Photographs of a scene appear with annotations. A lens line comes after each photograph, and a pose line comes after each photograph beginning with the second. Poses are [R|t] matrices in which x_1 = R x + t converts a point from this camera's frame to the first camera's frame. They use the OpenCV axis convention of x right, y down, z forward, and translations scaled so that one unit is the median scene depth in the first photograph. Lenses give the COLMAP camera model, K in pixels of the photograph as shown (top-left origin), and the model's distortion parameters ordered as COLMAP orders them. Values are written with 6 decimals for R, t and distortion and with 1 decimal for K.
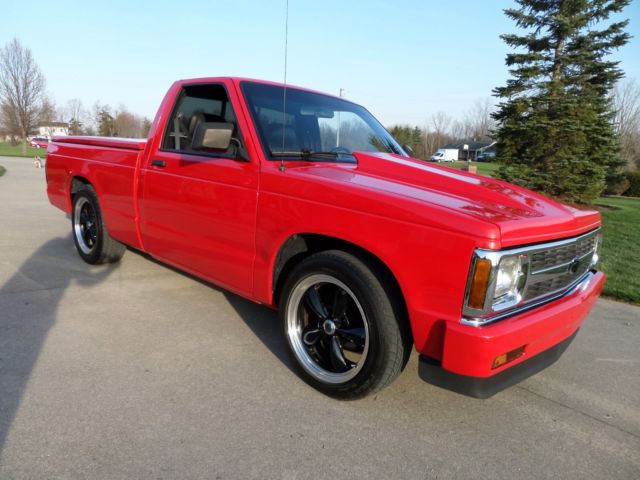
lens RADIAL K [[460.8, 0, 319.2], [0, 460.8, 238.7], [0, 0, 1]] dist [-0.003066, -0.007011]
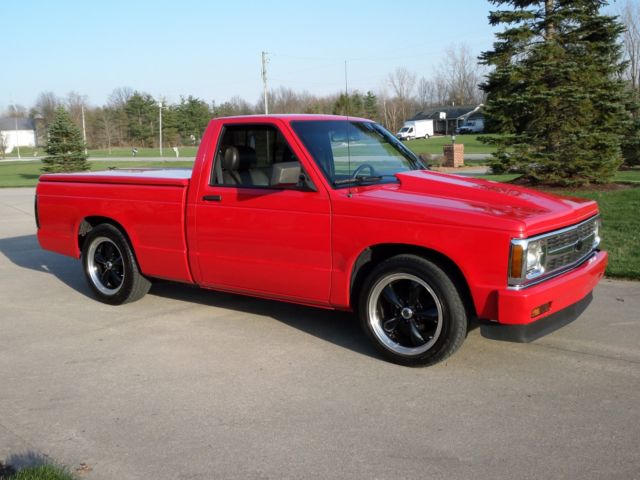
lens RADIAL K [[678.7, 0, 315.1], [0, 678.7, 239.2], [0, 0, 1]] dist [-0.014603, 0.000000]
pose [[0.988399, -0.110054, 0.104666, -0.082791], [0.113777, 0.993045, -0.030271, 0.002575], [-0.100607, 0.041829, 0.994047, -0.179102]]
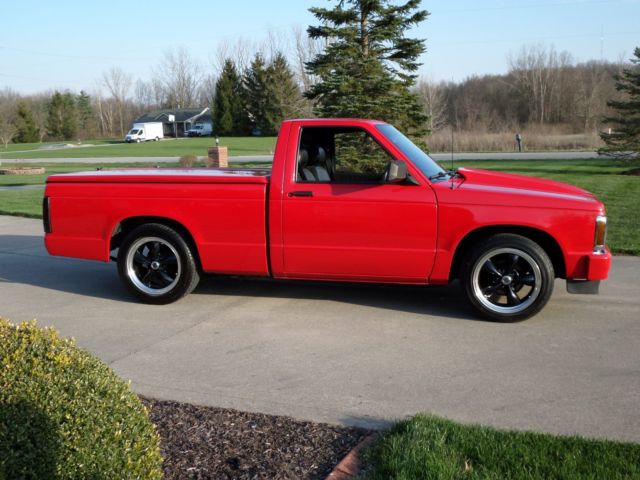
lens RADIAL K [[678.7, 0, 321.1], [0, 678.7, 237.1], [0, 0, 1]] dist [-0.014603, 0.000000]
pose [[0.856086, -0.152818, 0.493724, -0.344026], [0.163891, 0.986253, 0.021090, -0.023833], [-0.490160, 0.062862, 0.869363, -0.158048]]
